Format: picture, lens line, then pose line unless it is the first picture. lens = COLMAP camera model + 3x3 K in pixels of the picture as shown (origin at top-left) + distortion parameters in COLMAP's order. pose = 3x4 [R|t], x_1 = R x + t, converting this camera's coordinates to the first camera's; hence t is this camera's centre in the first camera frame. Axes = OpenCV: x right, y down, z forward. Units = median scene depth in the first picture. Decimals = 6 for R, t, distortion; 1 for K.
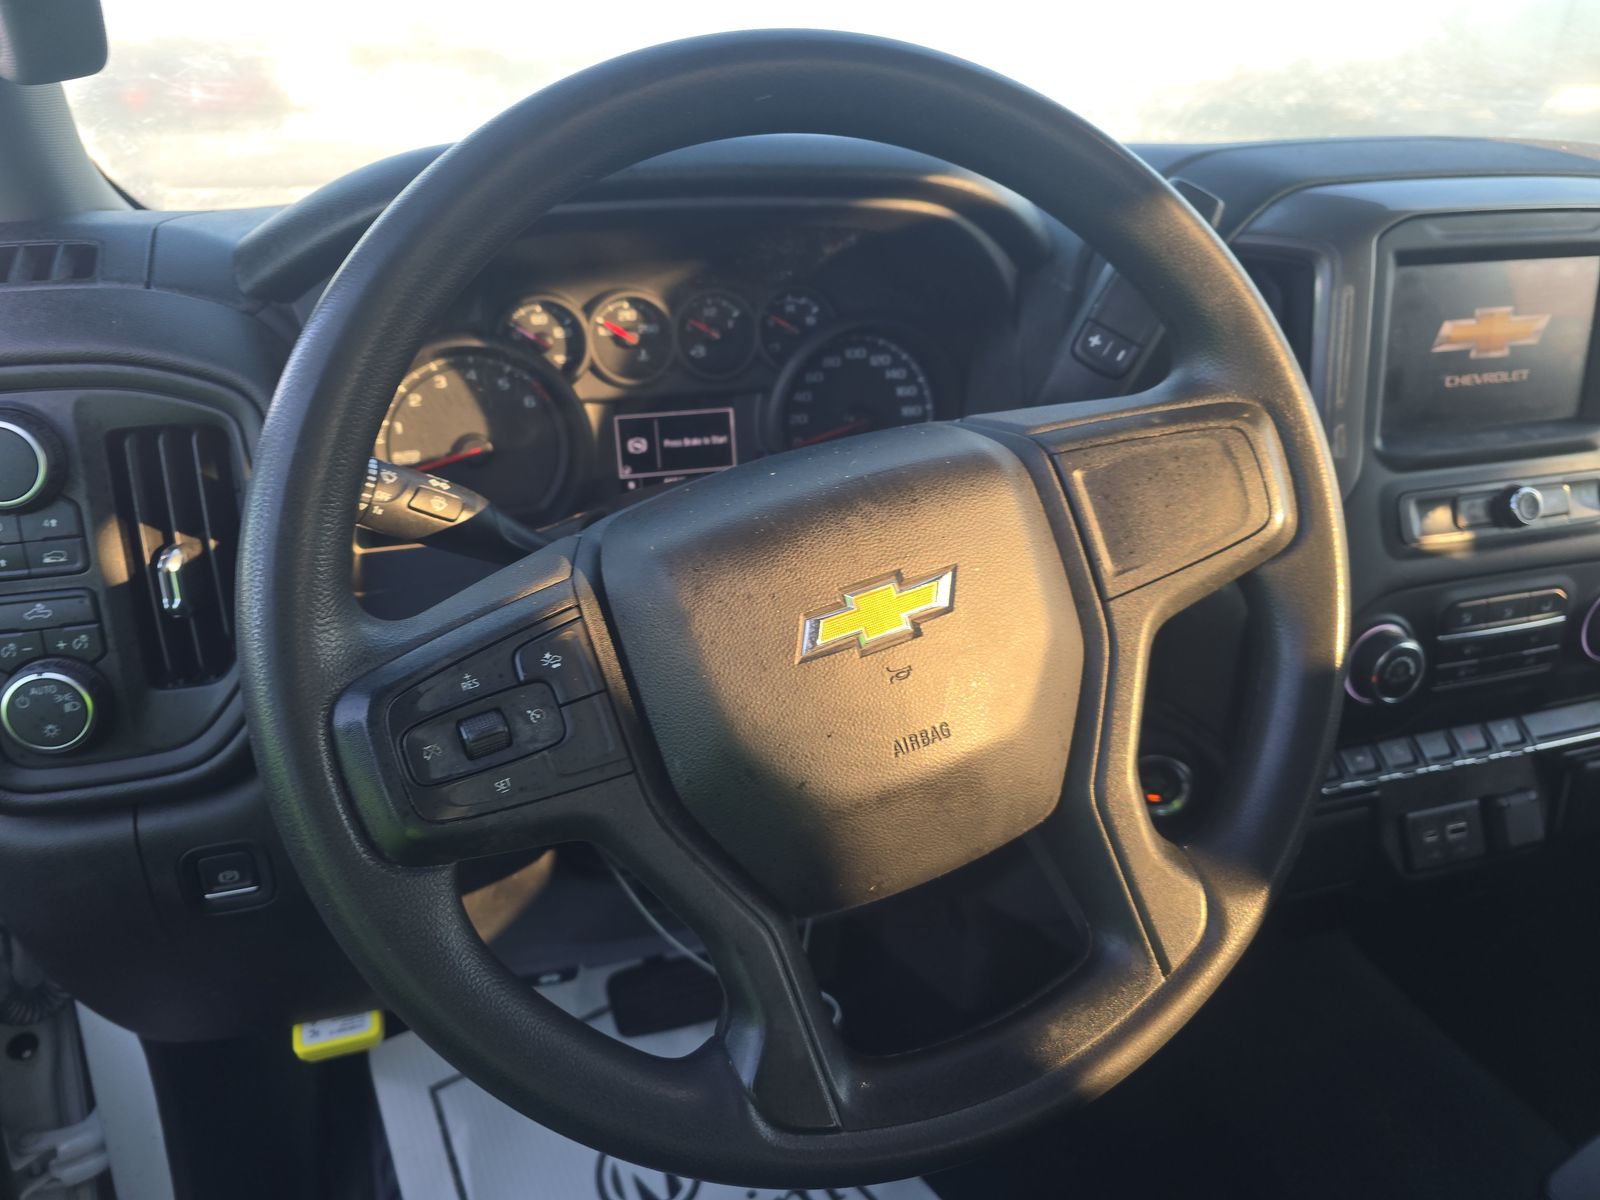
lens RADIAL K [[1084.3, 0, 774.7], [0, 1084.3, 601.1], [0, 0, 1]] dist [0.073570, -0.101065]
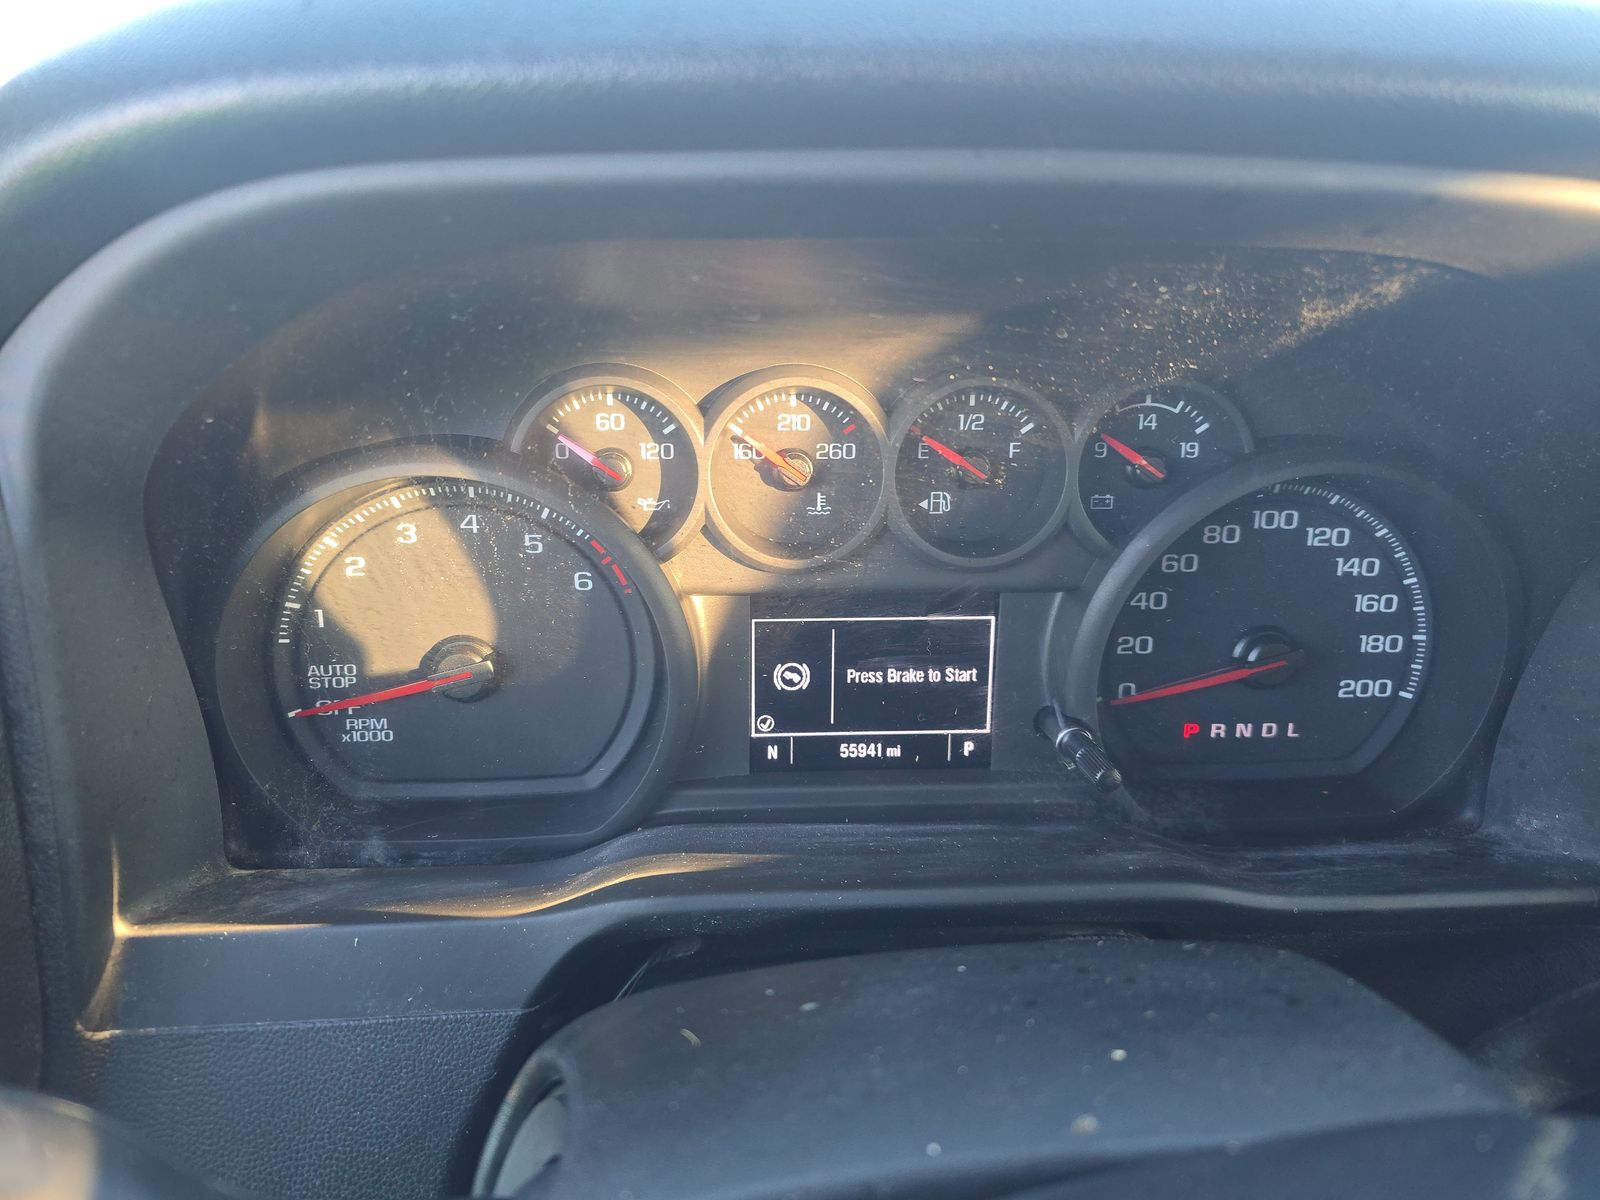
lens RADIAL K [[1084.3, 0, 774.7], [0, 1084.3, 601.1], [0, 0, 1]] dist [0.073570, -0.101065]
pose [[0.972721, 0.108101, -0.205249, -0.047878], [-0.110474, 0.993879, -0.000103, -0.230413], [0.203981, 0.022774, 0.978710, 0.673755]]
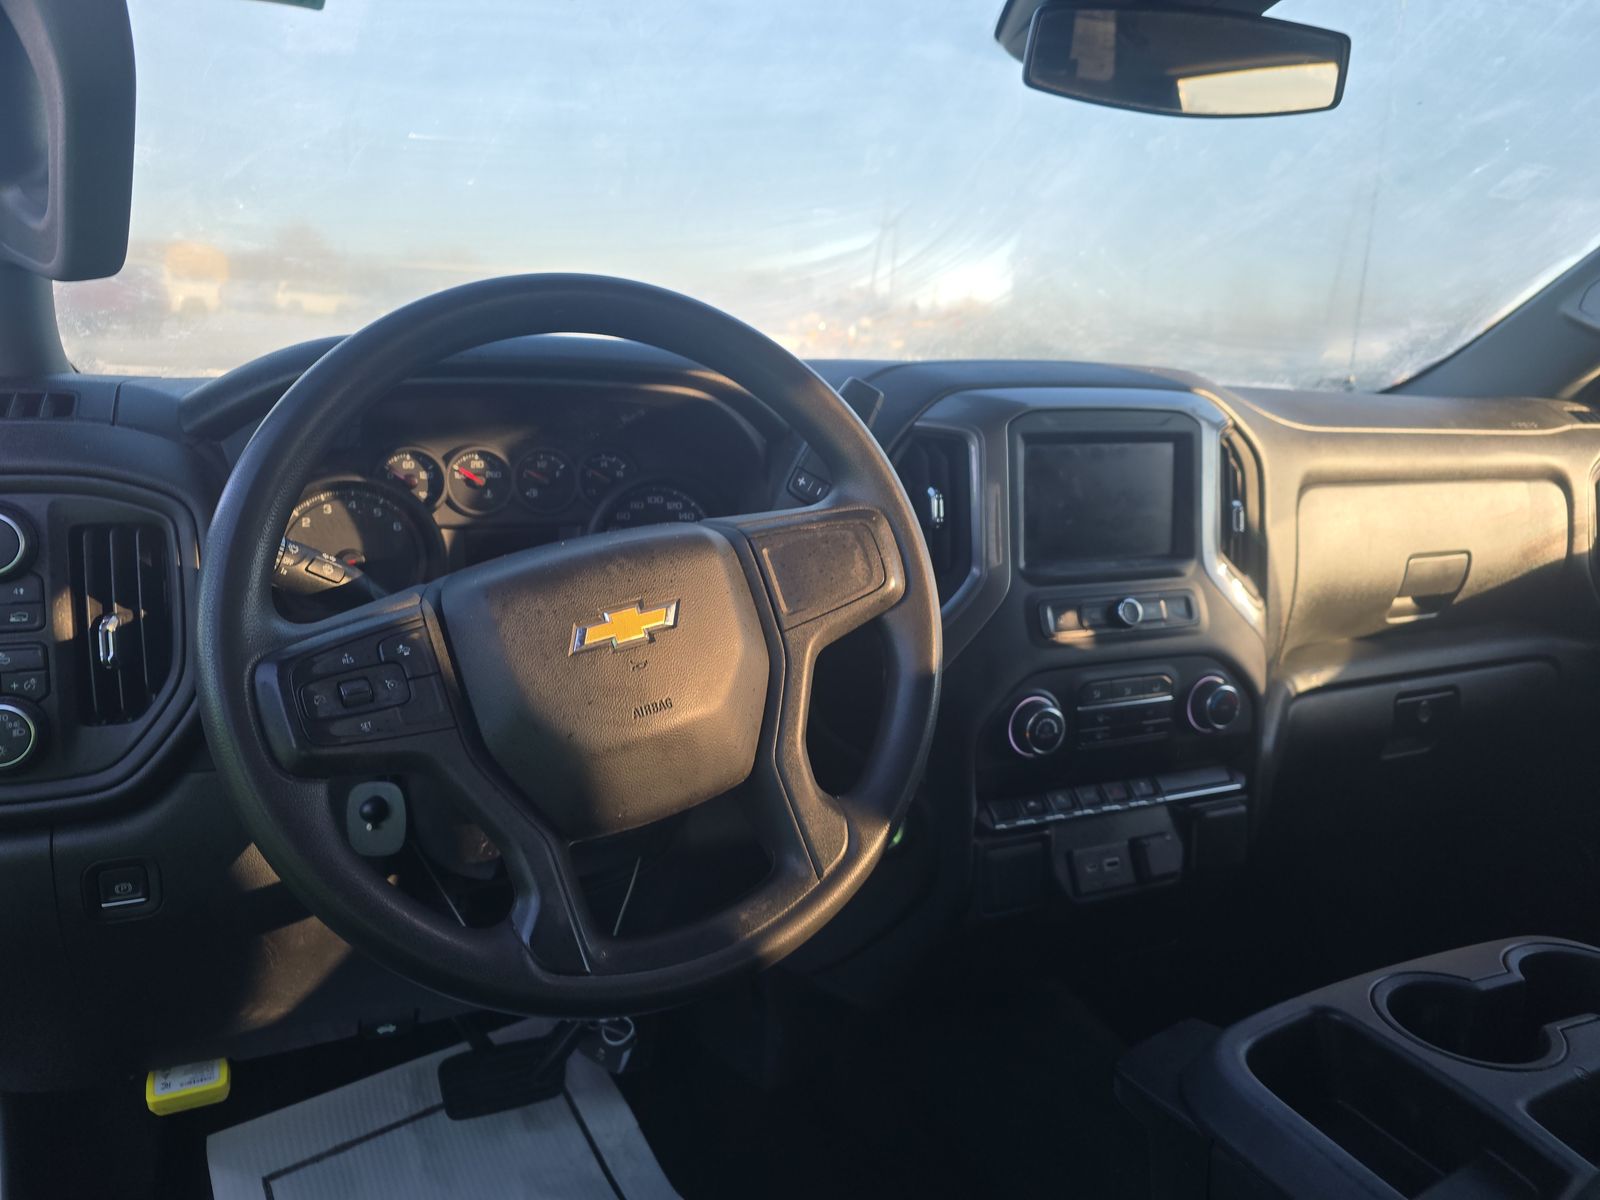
lens RADIAL K [[1074.1, 0, 761.7], [0, 1074.1, 594.5], [0, 0, 1]] dist [0.074050, -0.089501]
pose [[0.994039, 0.012712, 0.108285, 0.085566], [0.007699, 0.982517, -0.186015, 0.176200], [-0.108756, 0.185739, 0.976562, -0.365889]]
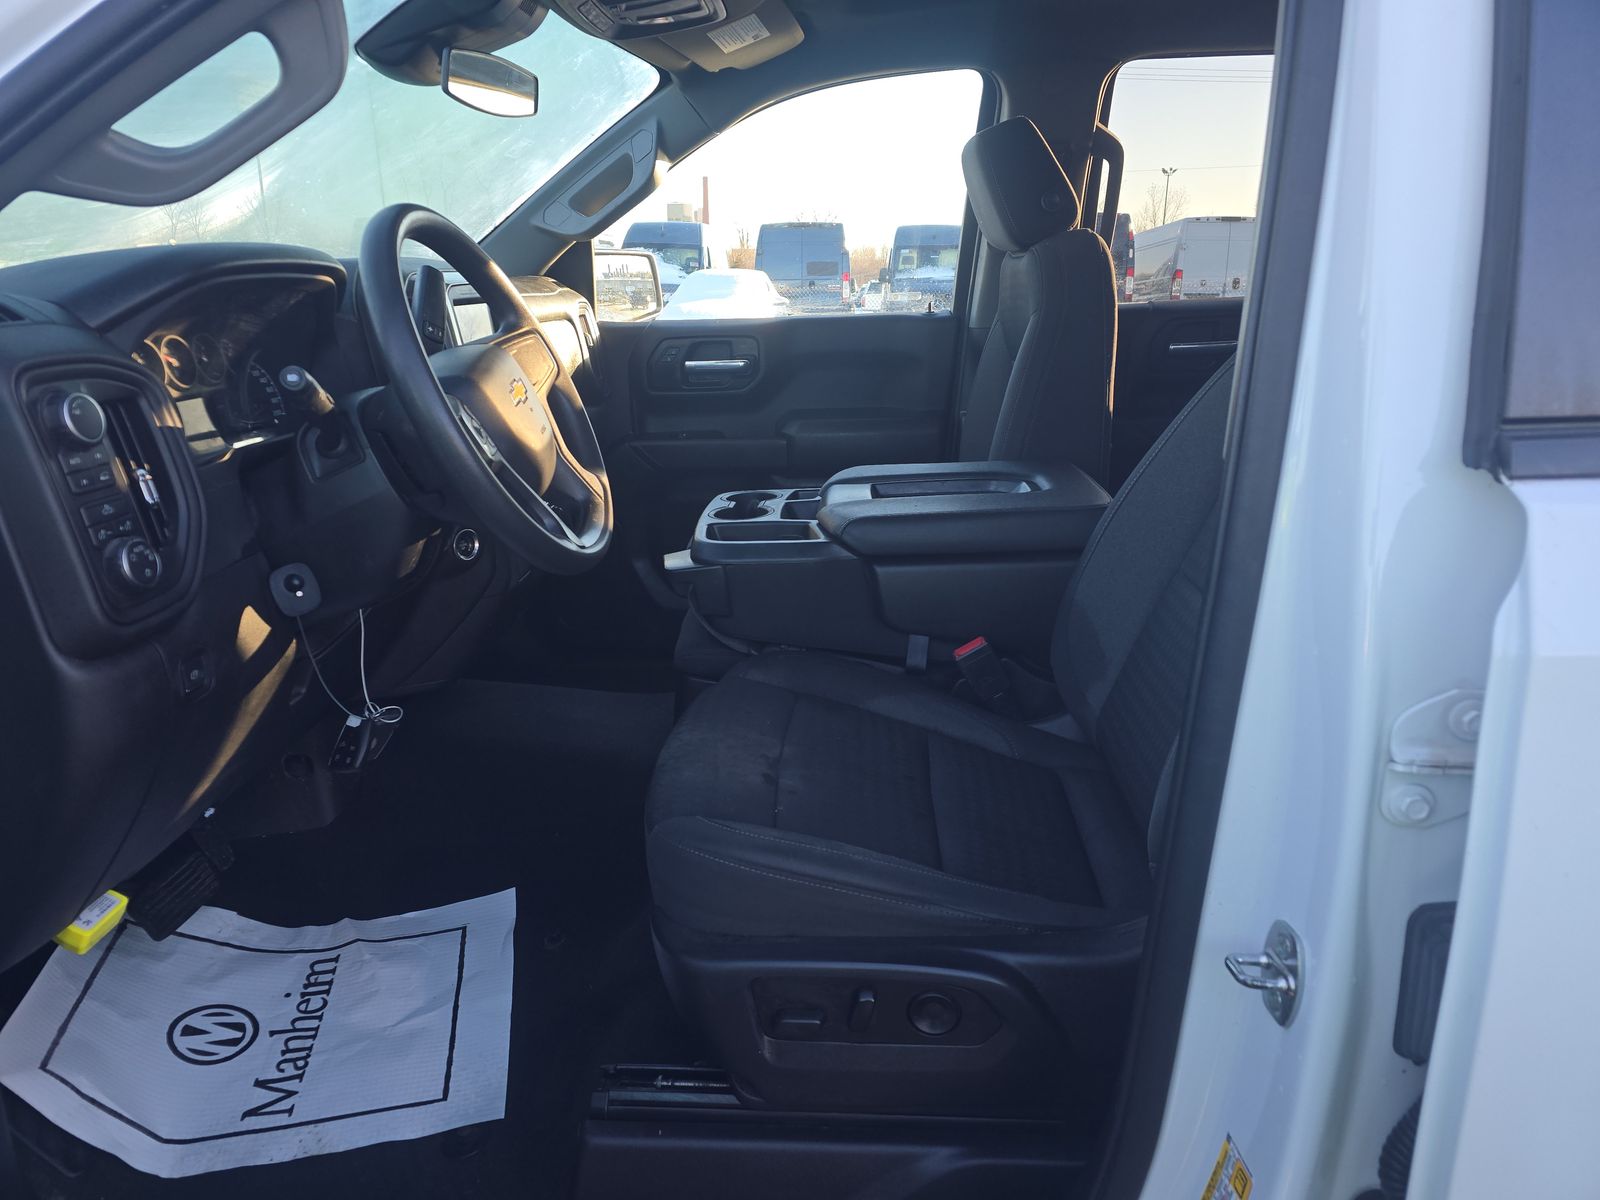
lens RADIAL K [[1074.1, 0, 761.7], [0, 1074.1, 594.5], [0, 0, 1]] dist [0.074050, -0.089501]
pose [[0.375083, -0.269185, 0.887047, -1.747062], [0.389571, 0.914080, 0.112661, 0.318791], [-0.841158, 0.303311, 0.447722, -0.524380]]
